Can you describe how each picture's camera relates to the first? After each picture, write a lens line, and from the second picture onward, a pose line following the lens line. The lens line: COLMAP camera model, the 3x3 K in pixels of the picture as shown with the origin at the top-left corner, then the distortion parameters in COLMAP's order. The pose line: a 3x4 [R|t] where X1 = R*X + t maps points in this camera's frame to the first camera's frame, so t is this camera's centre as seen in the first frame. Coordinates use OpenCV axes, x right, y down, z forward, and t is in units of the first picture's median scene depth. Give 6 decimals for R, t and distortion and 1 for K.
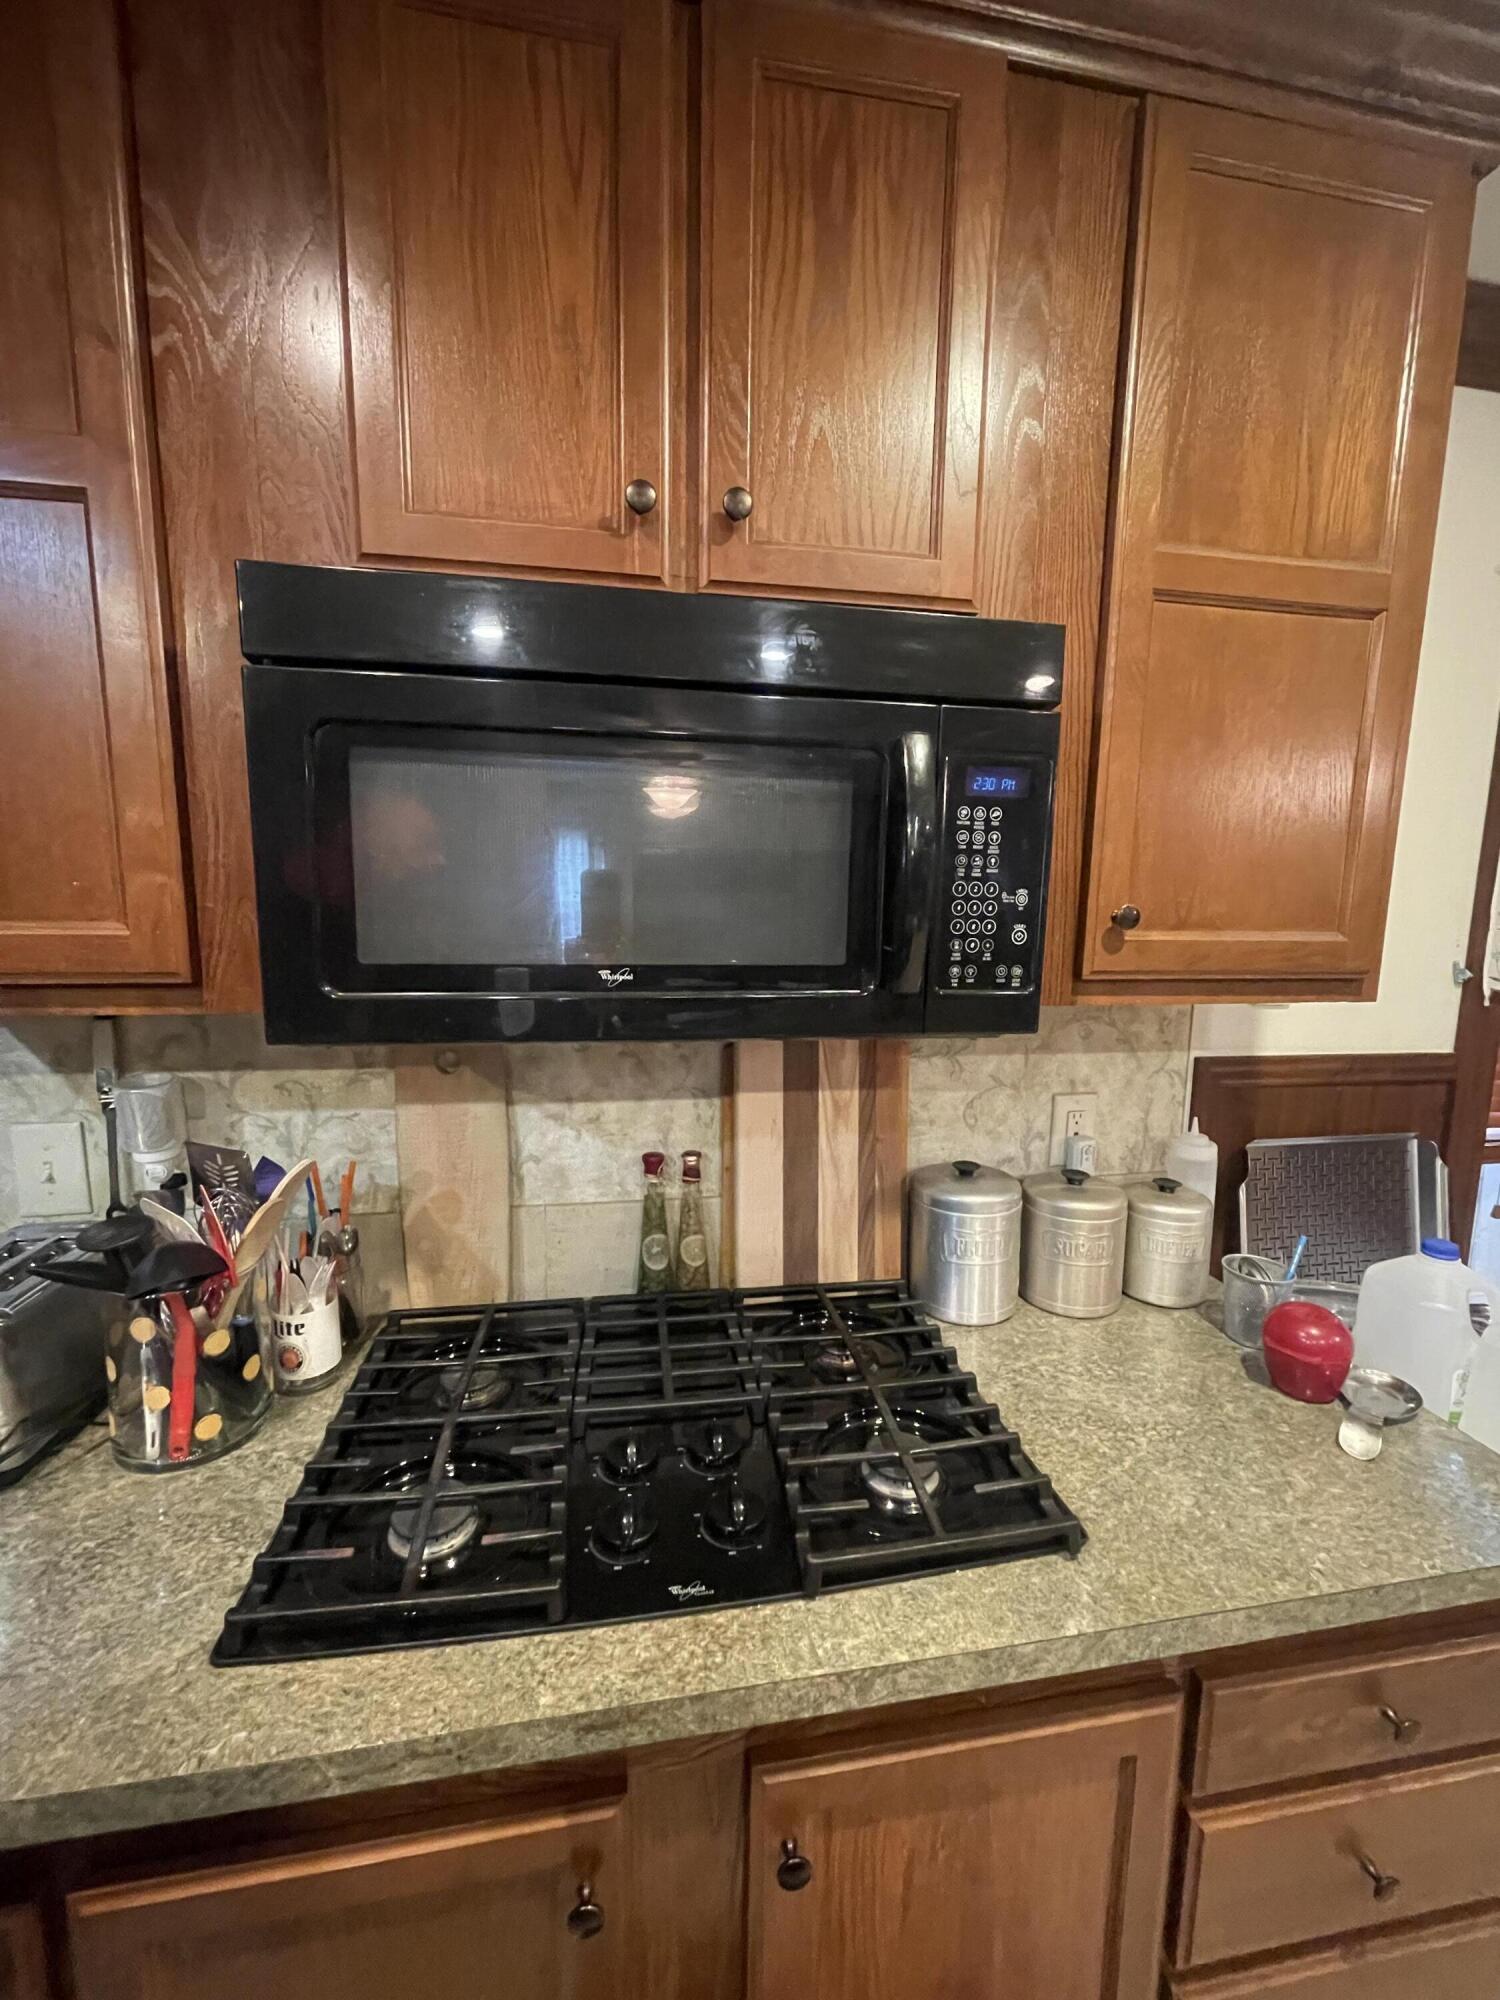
lens RADIAL K [[809.0, 0, 750.2], [0, 809.0, 996.9], [0, 0, 1]] dist [-0.001469, -0.000947]
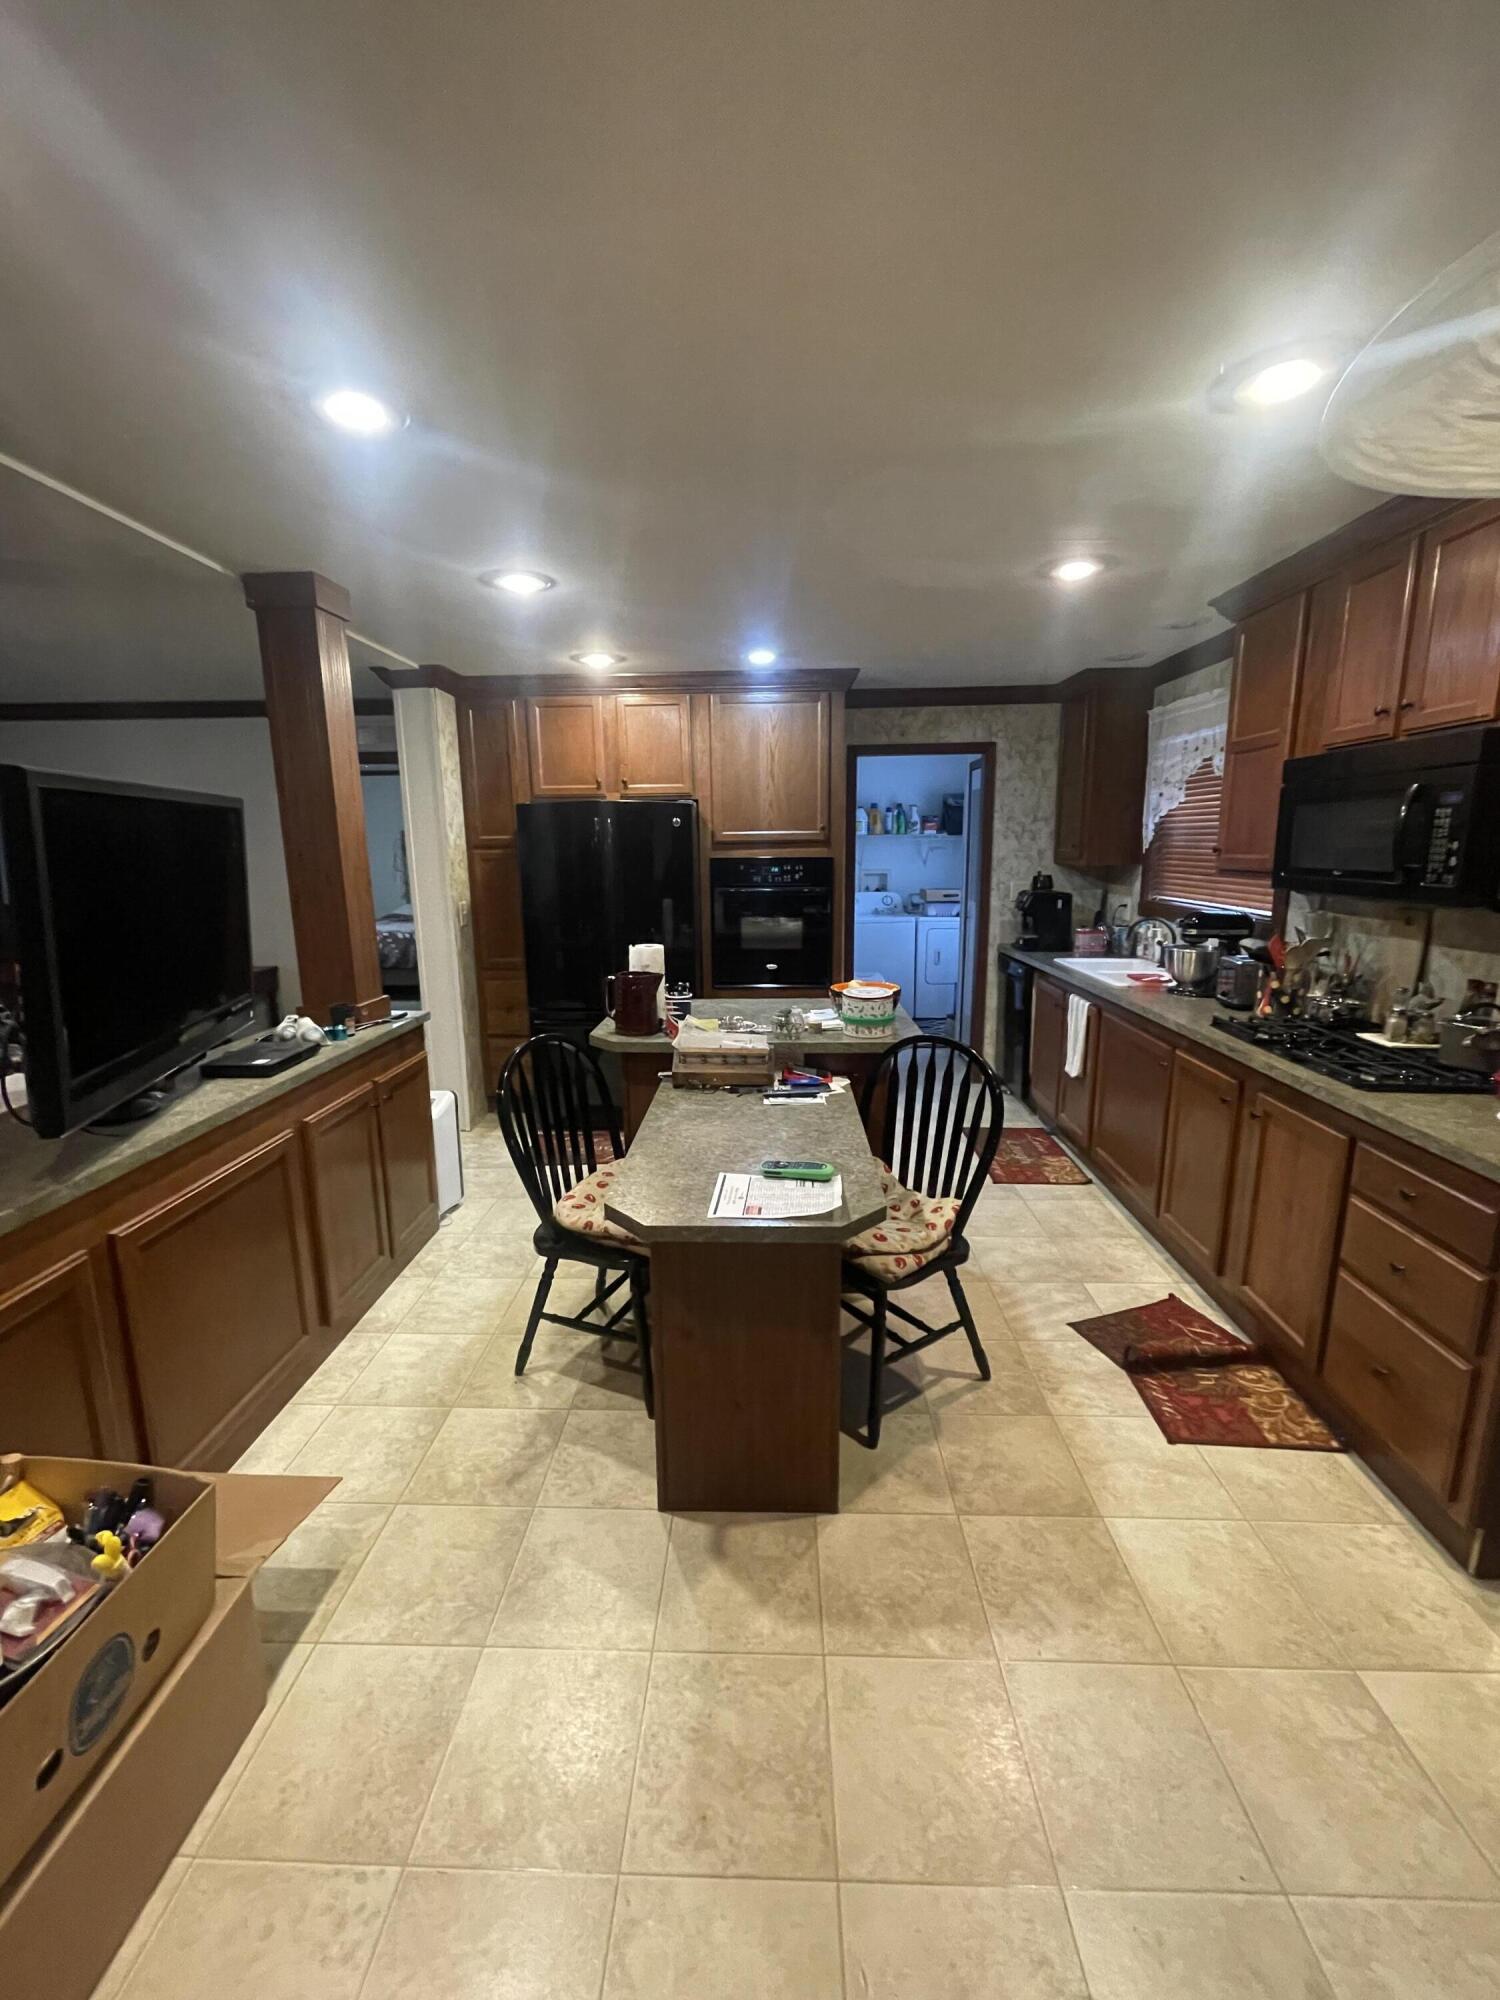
lens RADIAL K [[809.0, 0, 752.7], [0, 809.0, 996.2], [0, 0, 1]] dist [-0.001469, -0.000947]
pose [[-0.216015, 0.170465, -0.961394, 3.102317], [-0.126223, 0.971504, 0.200619, 0.089708], [0.968197, 0.164686, -0.188343, -0.460336]]
